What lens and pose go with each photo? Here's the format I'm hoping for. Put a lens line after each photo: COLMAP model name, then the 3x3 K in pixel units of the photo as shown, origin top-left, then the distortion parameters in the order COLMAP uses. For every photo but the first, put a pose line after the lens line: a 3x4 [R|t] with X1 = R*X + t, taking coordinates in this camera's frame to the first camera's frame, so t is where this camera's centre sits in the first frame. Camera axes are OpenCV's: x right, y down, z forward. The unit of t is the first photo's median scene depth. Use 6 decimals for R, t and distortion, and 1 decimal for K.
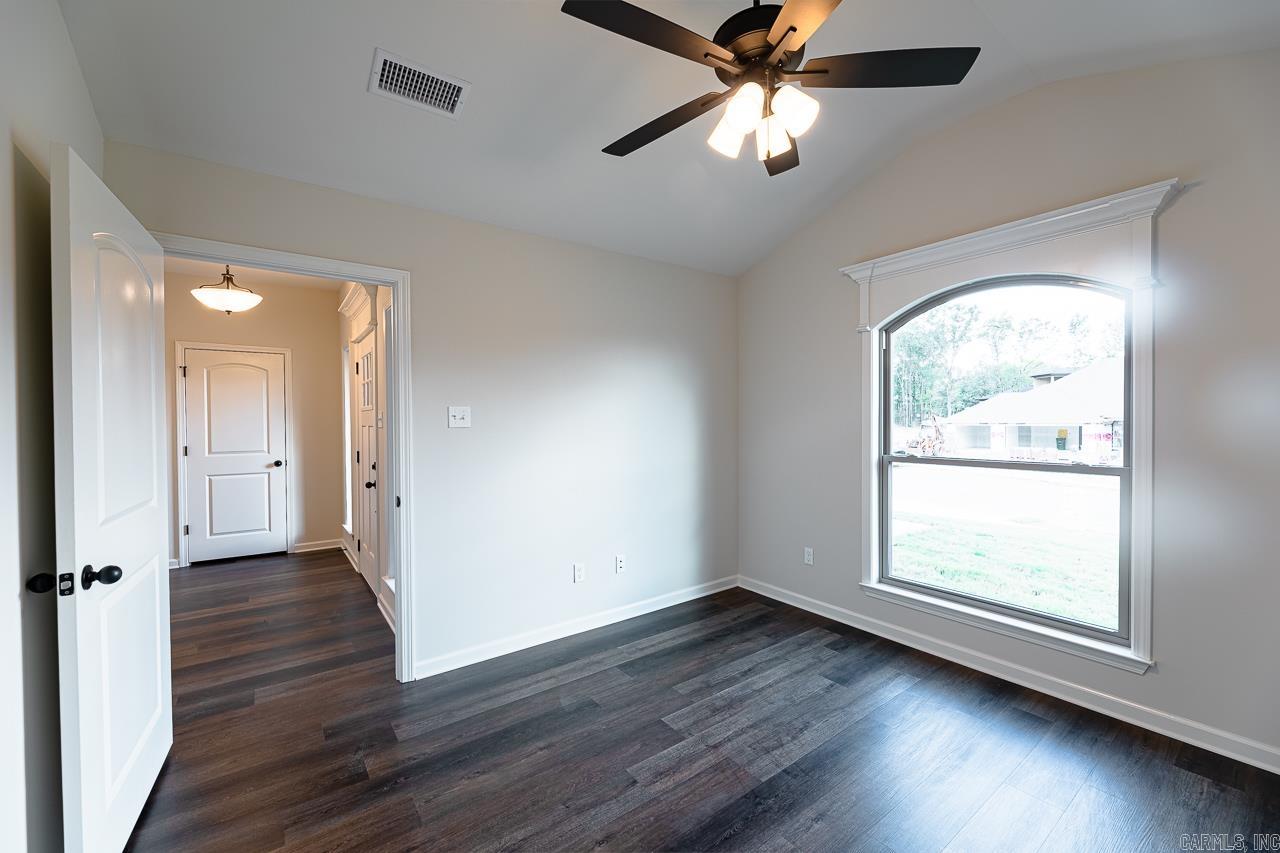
lens RADIAL K [[516.1, 0, 644.2], [0, 516.1, 426.7], [0, 0, 1]] dist [-0.000838, -0.000134]
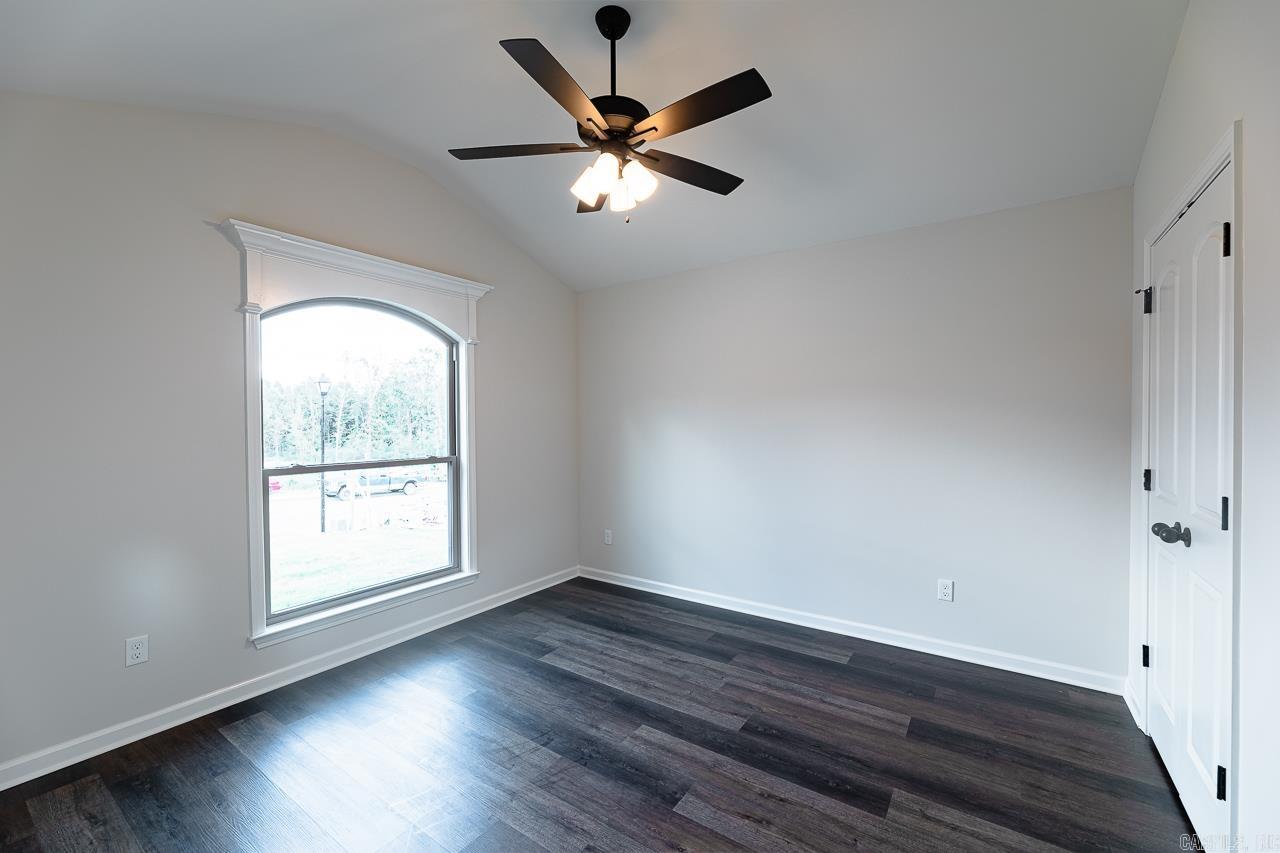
lens RADIAL K [[516.1, 0, 644.2], [0, 516.1, 426.7], [0, 0, 1]] dist [-0.000838, -0.000134]
pose [[-0.324956, -0.001979, 0.945727, -0.655538], [0.021936, 0.999713, 0.009629, -0.008902], [-0.945475, 0.023875, -0.324819, 0.903815]]
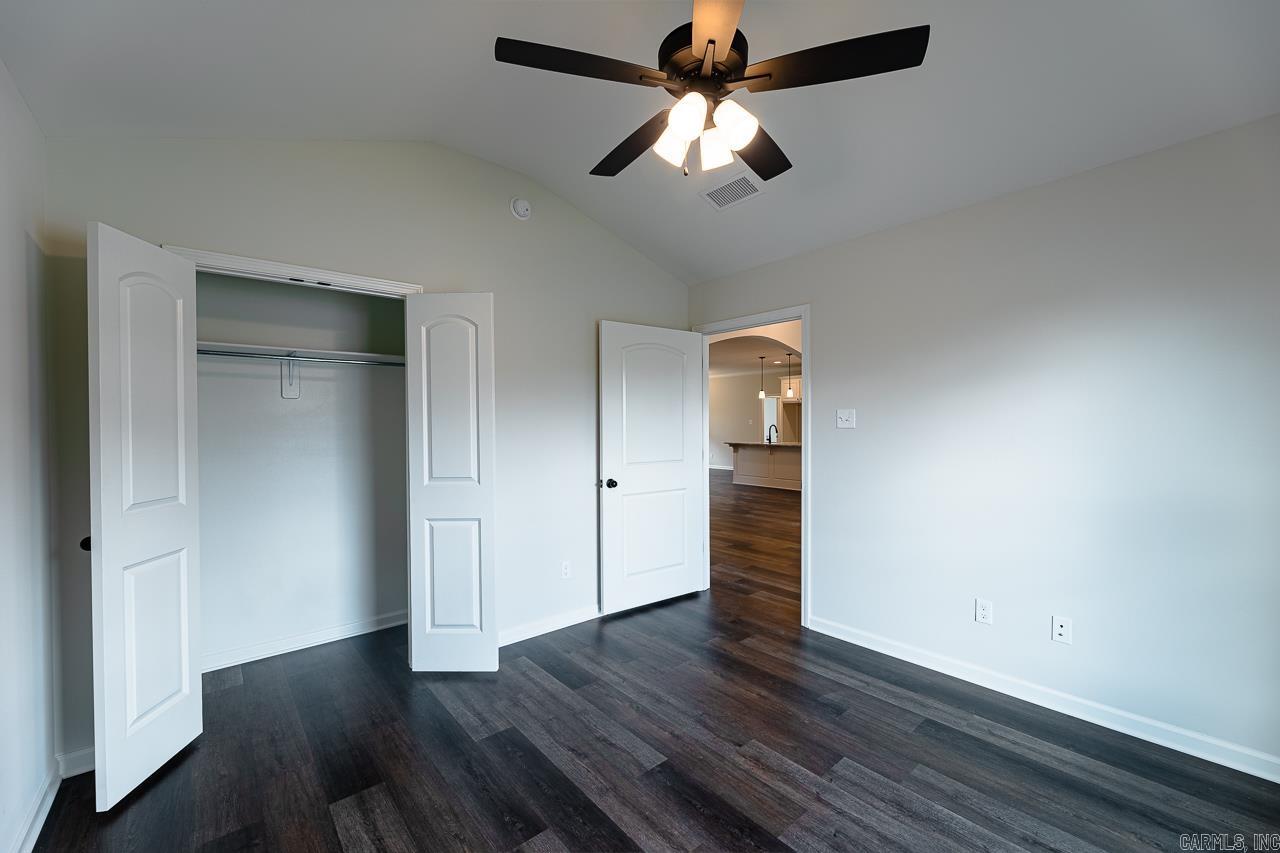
lens RADIAL K [[516.1, 0, 644.2], [0, 516.1, 426.7], [0, 0, 1]] dist [-0.000838, -0.000134]
pose [[0.069317, 0.014315, -0.997492, 0.832141], [-0.007481, 0.999876, 0.013830, -0.015660], [0.997567, 0.006503, 0.069416, 0.546363]]
